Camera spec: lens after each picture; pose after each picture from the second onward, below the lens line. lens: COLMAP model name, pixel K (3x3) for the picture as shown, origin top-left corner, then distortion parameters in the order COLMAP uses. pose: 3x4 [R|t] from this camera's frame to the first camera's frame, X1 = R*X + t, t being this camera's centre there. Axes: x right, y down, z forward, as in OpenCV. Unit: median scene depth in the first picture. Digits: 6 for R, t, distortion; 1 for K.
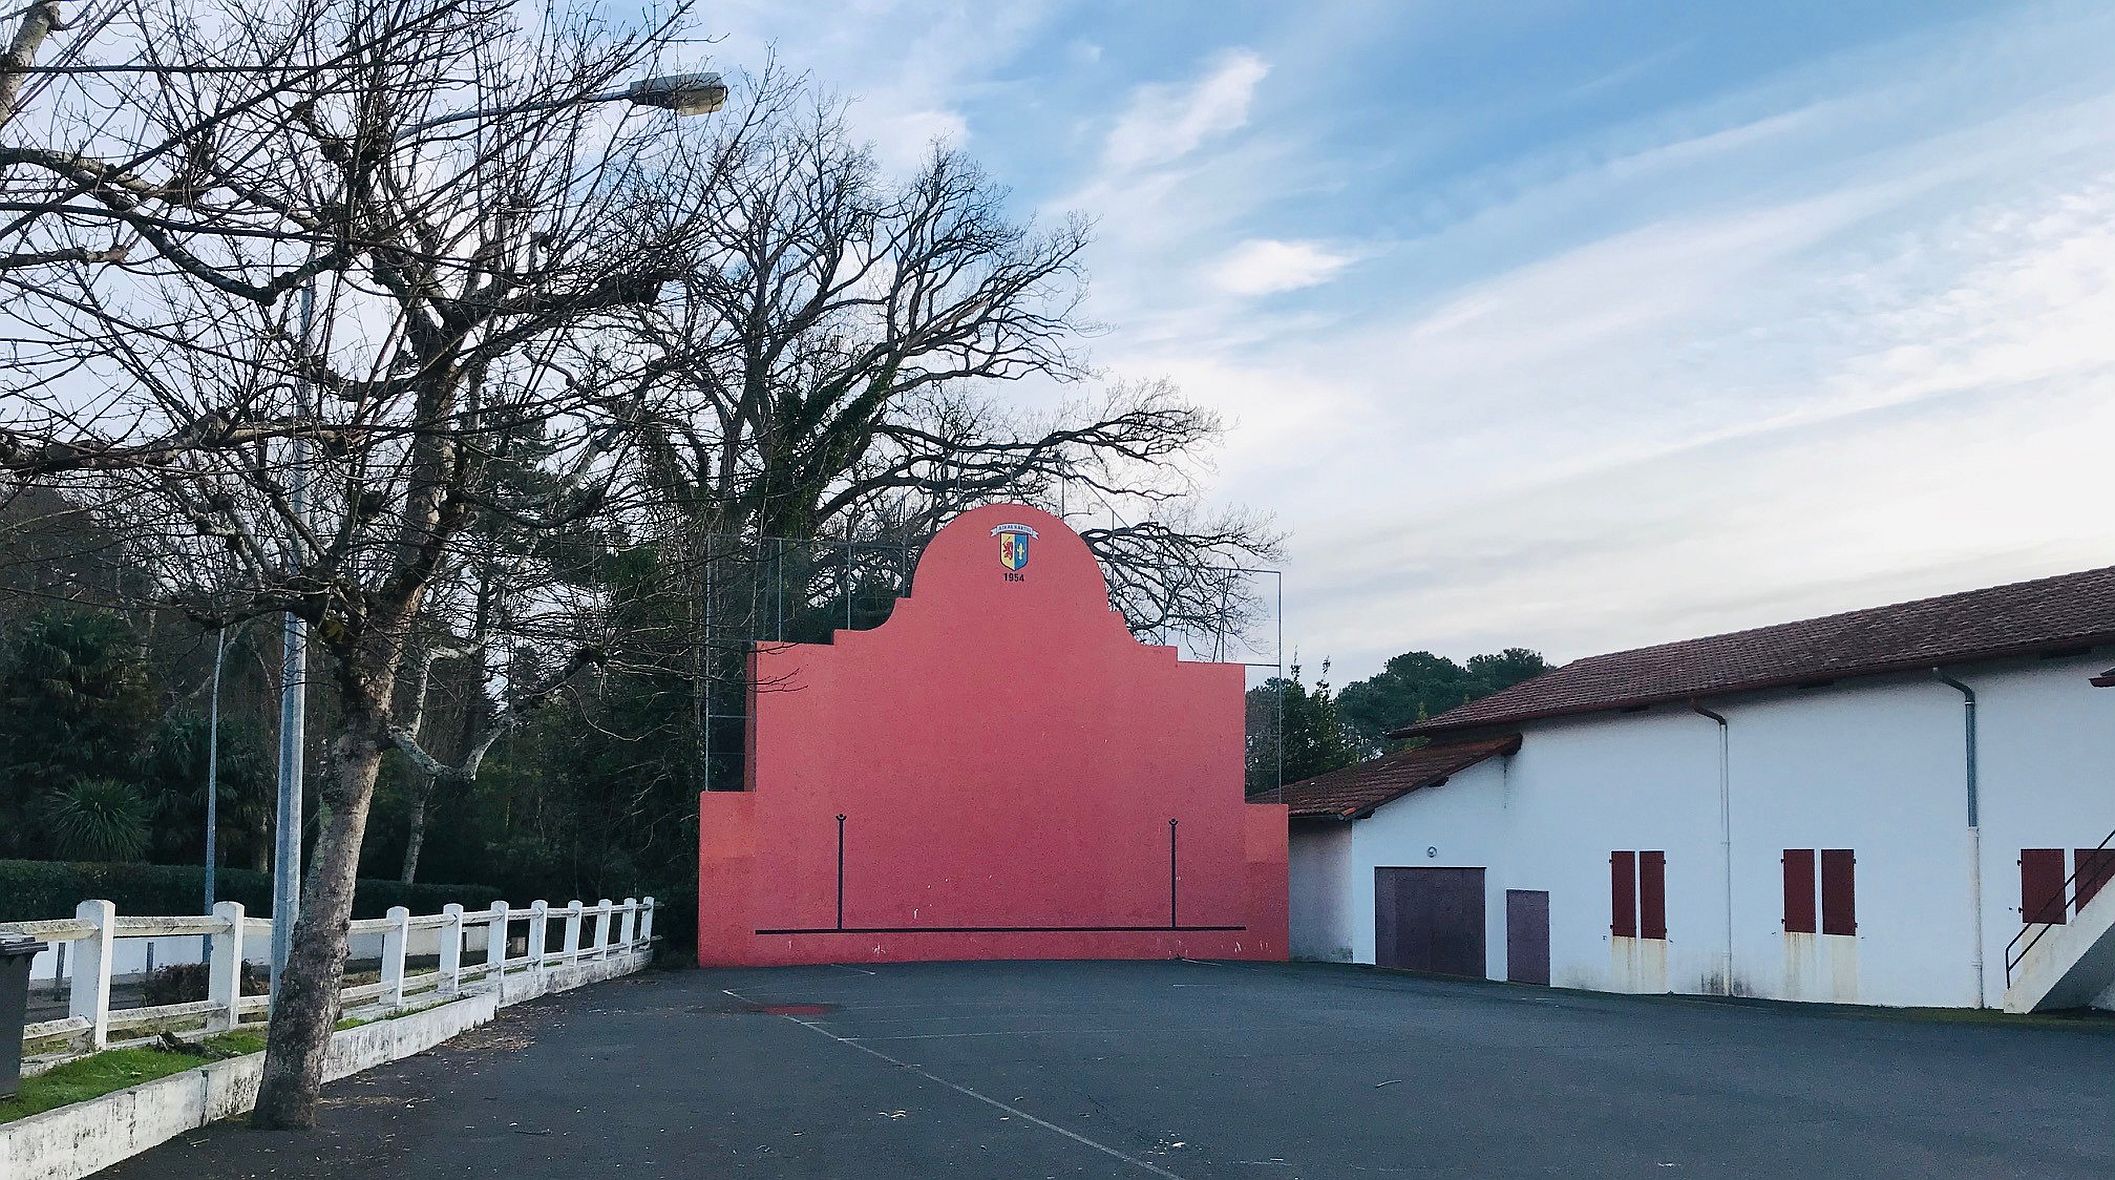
lens RADIAL K [[1718.7, 0, 1054.6], [0, 1718.7, 751.8], [0, 0, 1]] dist [0.058614, -0.009892]
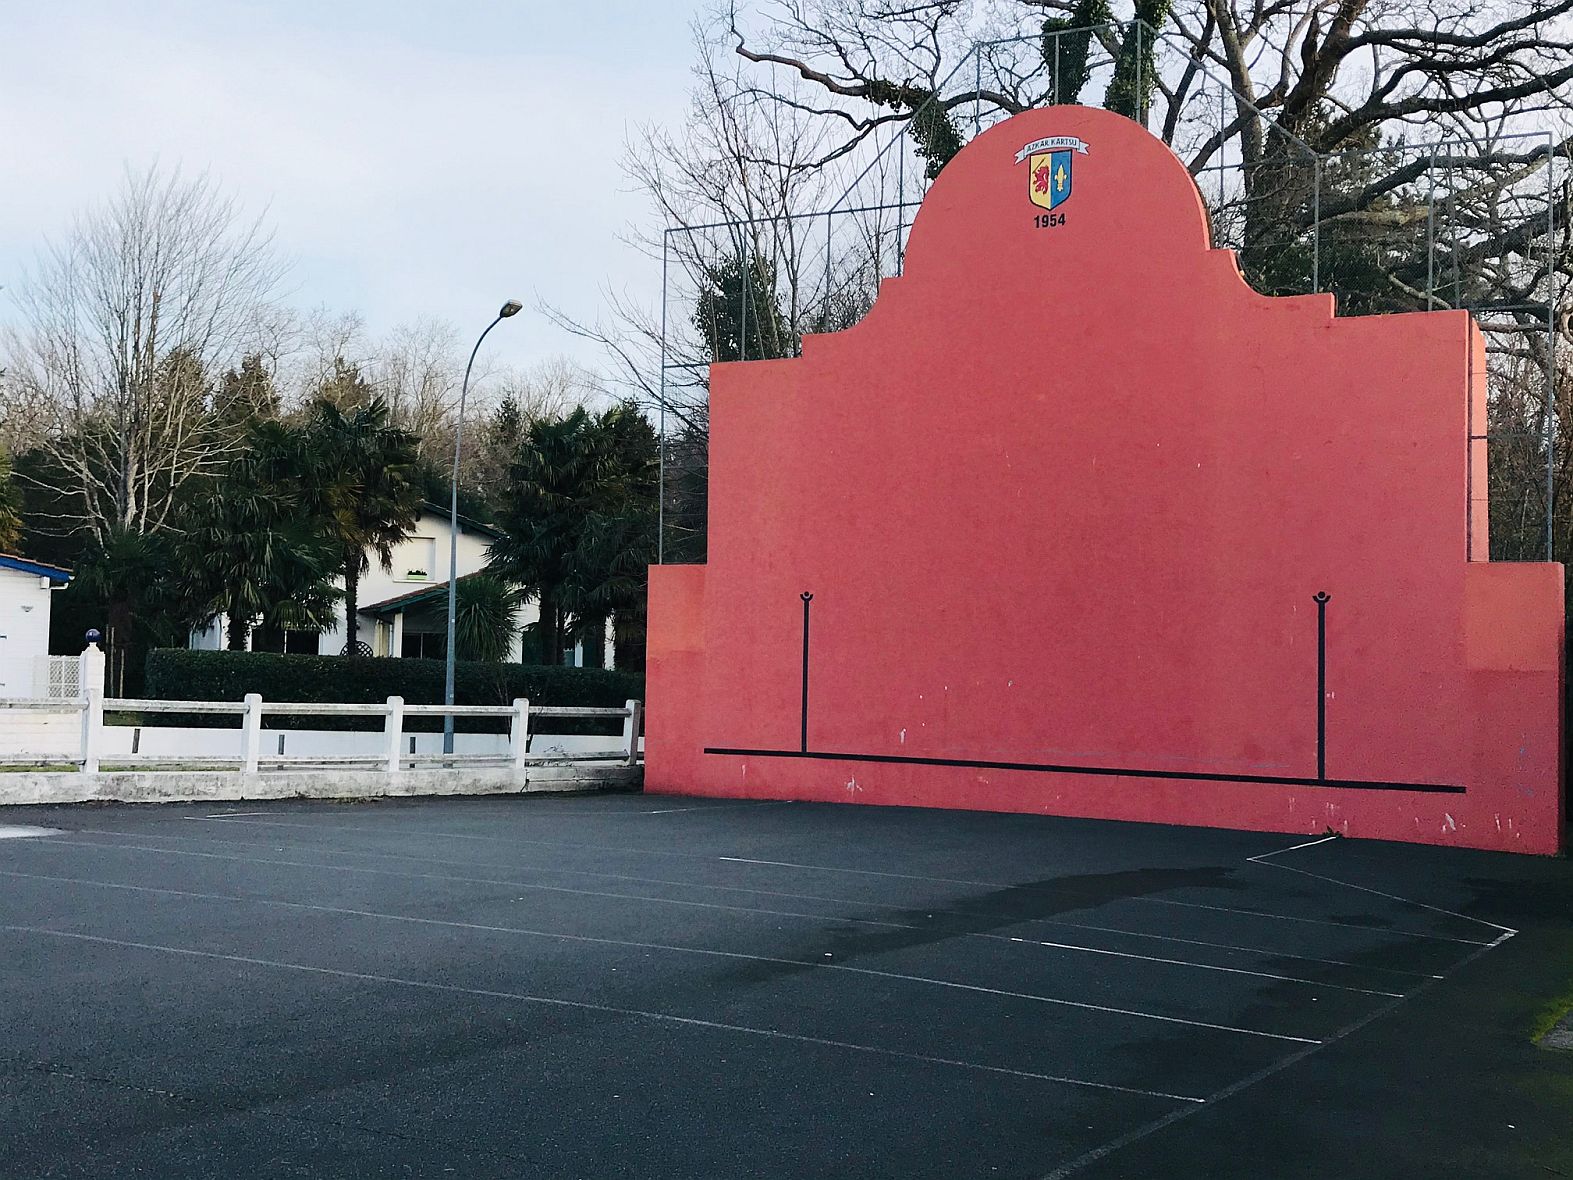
lens RADIAL K [[1958.2, 0, 783.6], [0, 1958.2, 600.8], [0, 0, 1]] dist [0.036636, 0.000000]
pose [[0.660370, -0.015929, -0.750771, 0.437275], [0.029050, 0.999569, 0.004345, 0.032833], [0.750378, -0.024679, 0.660548, 0.416642]]
